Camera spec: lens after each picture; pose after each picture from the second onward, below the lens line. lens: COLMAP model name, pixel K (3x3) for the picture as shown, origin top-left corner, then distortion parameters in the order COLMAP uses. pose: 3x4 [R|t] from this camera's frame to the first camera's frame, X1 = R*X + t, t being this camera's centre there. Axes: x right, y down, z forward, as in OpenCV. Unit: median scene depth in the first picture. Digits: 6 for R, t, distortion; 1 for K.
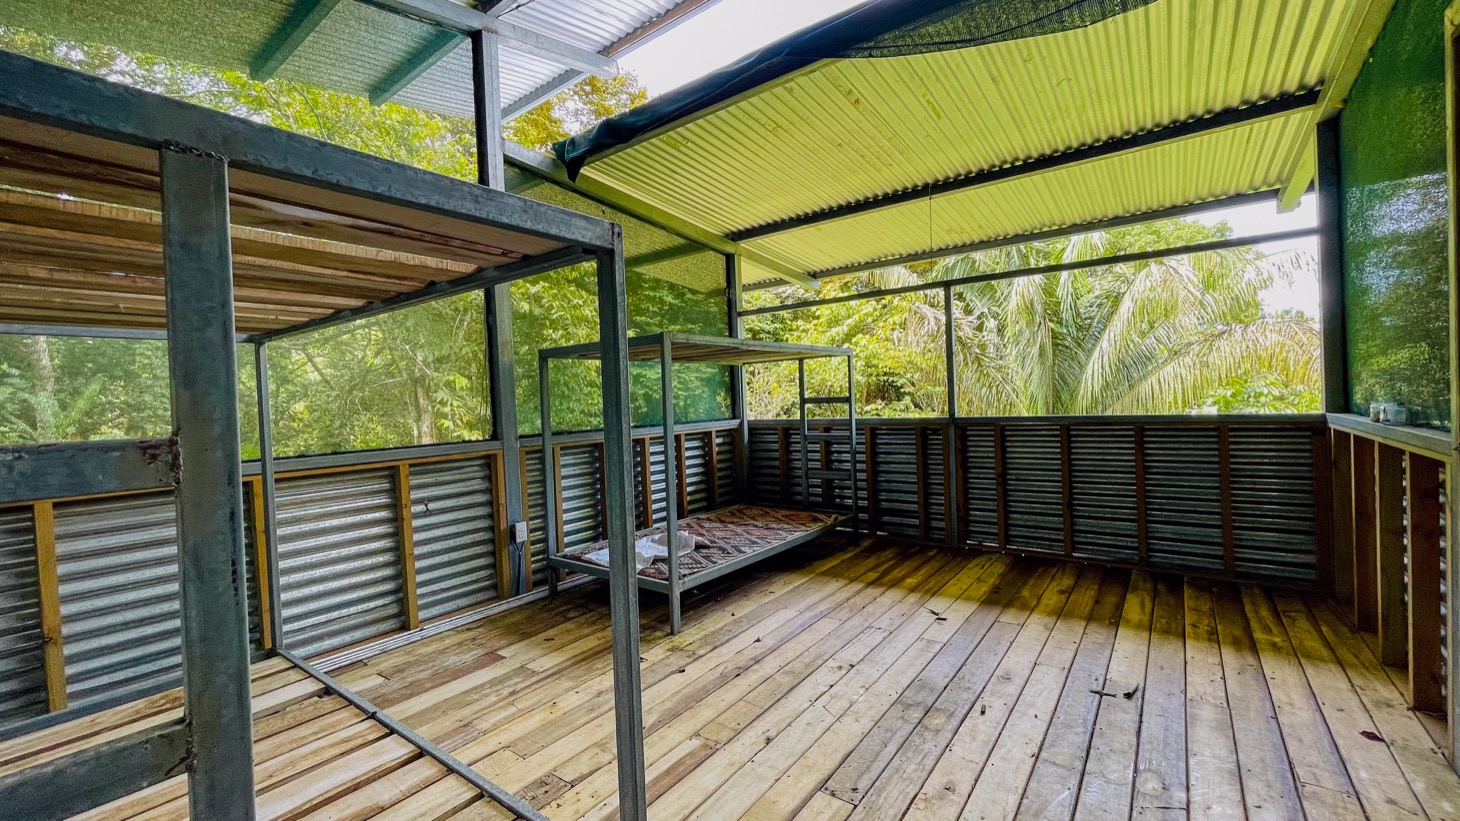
lens RADIAL K [[592.1, 0, 729.6], [0, 592.1, 411.4], [0, 0, 1]] dist [-0.007493, 0.000703]
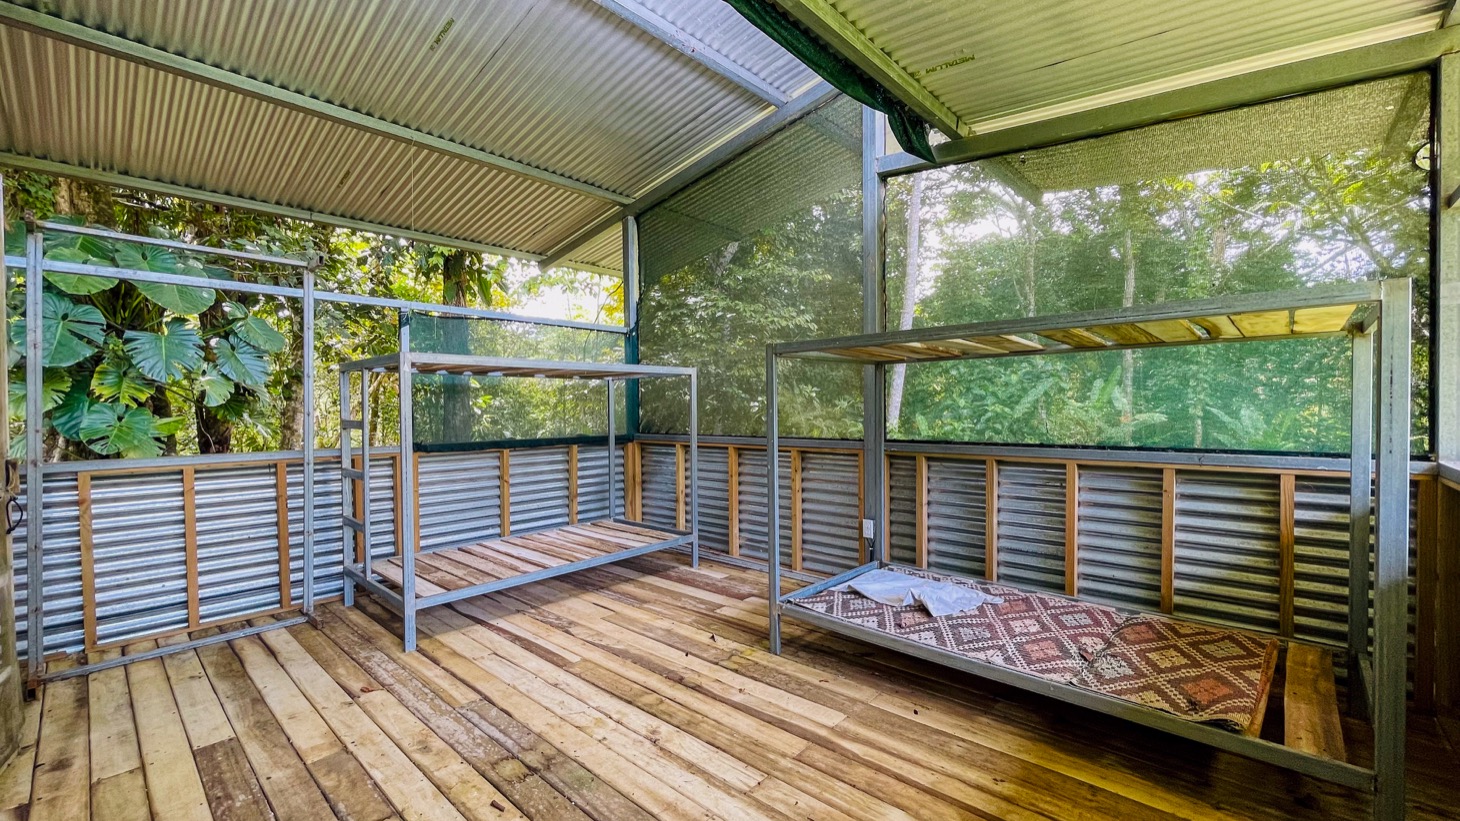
lens RADIAL K [[592.1, 0, 726.4], [0, 592.1, 414.2], [0, 0, 1]] dist [-0.007493, 0.000703]
pose [[-0.095374, 0.053931, -0.993980, 0.912951], [-0.009047, 0.998443, 0.055041, -0.075688], [0.995400, 0.014242, -0.094738, 1.060191]]
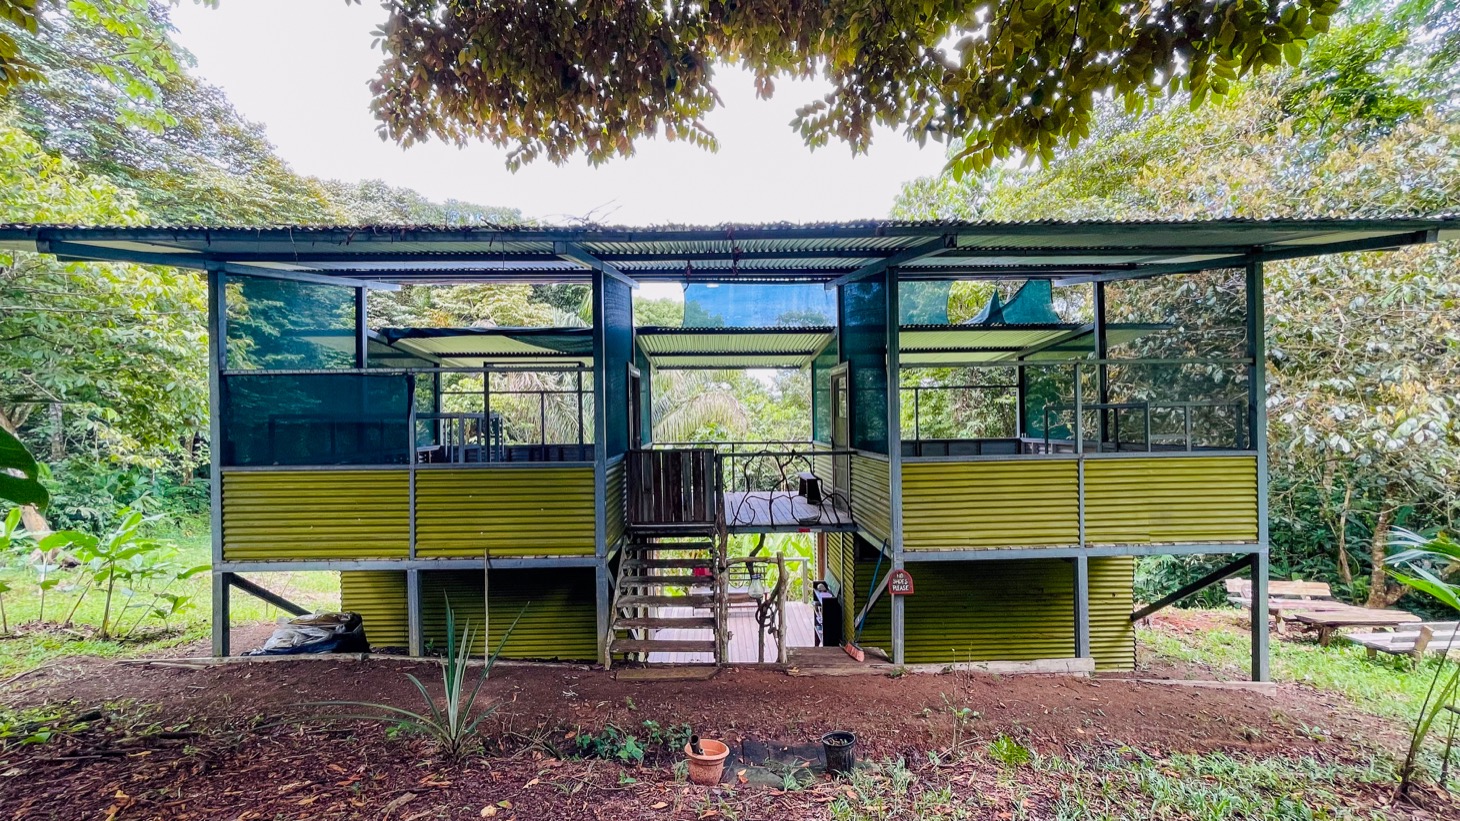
lens RADIAL K [[592.1, 0, 729.4], [0, 592.1, 412.9], [0, 0, 1]] dist [-0.007493, 0.000703]
pose [[0.780187, 0.035517, 0.624537, -0.510852], [-0.004947, 0.998706, -0.050616, 0.000972], [-0.625527, 0.036401, 0.779353, -1.283725]]
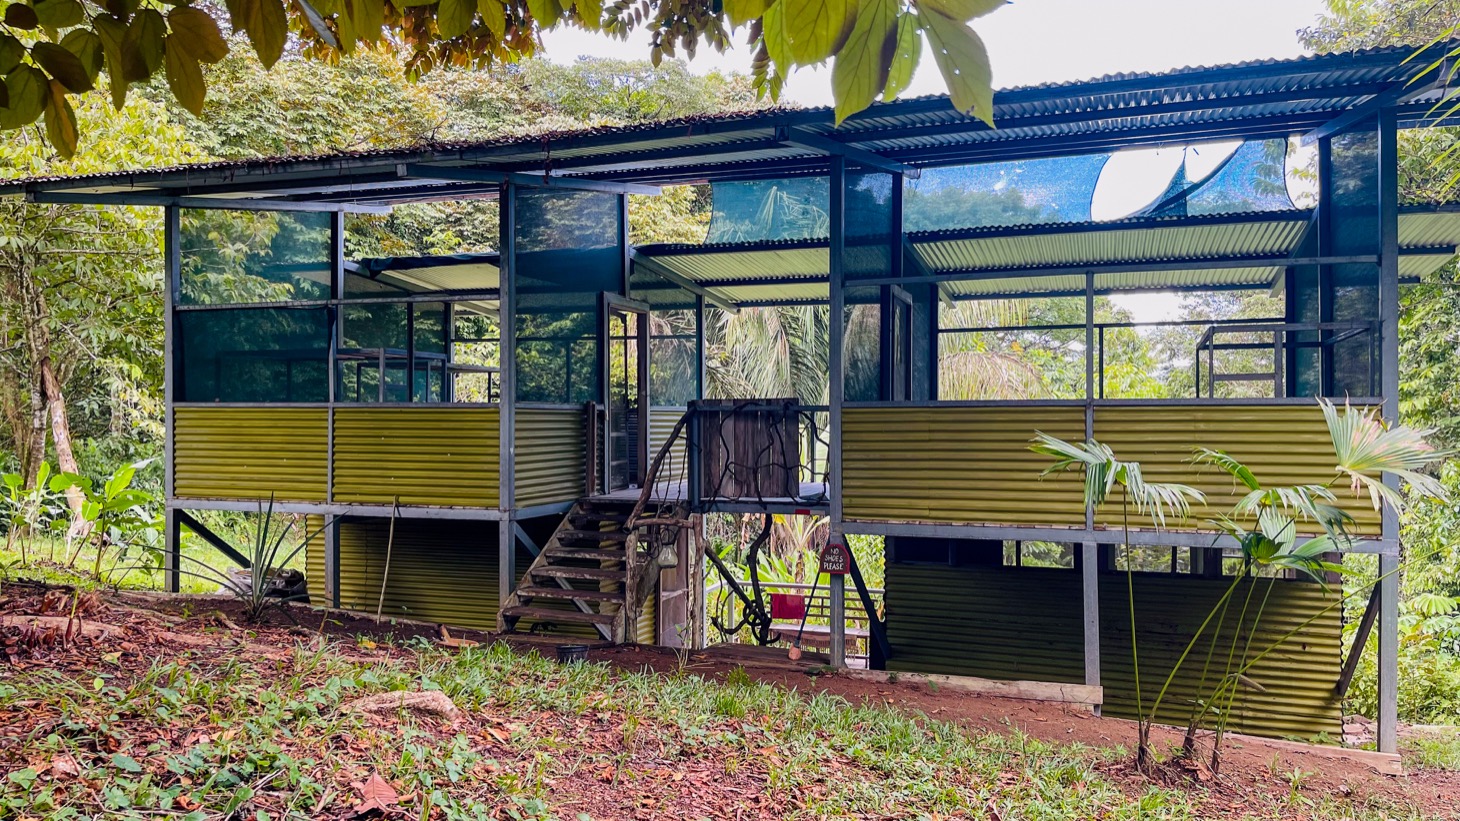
lens RADIAL K [[1114.2, 0, 727.4], [0, 1114.2, 411.3], [0, 0, 1]] dist [0.009812, -0.004956]
pose [[0.952197, 0.043977, 0.302303, -0.196516], [-0.033905, 0.998684, -0.038486, 0.115582], [-0.303597, 0.026397, 0.952435, -2.150330]]
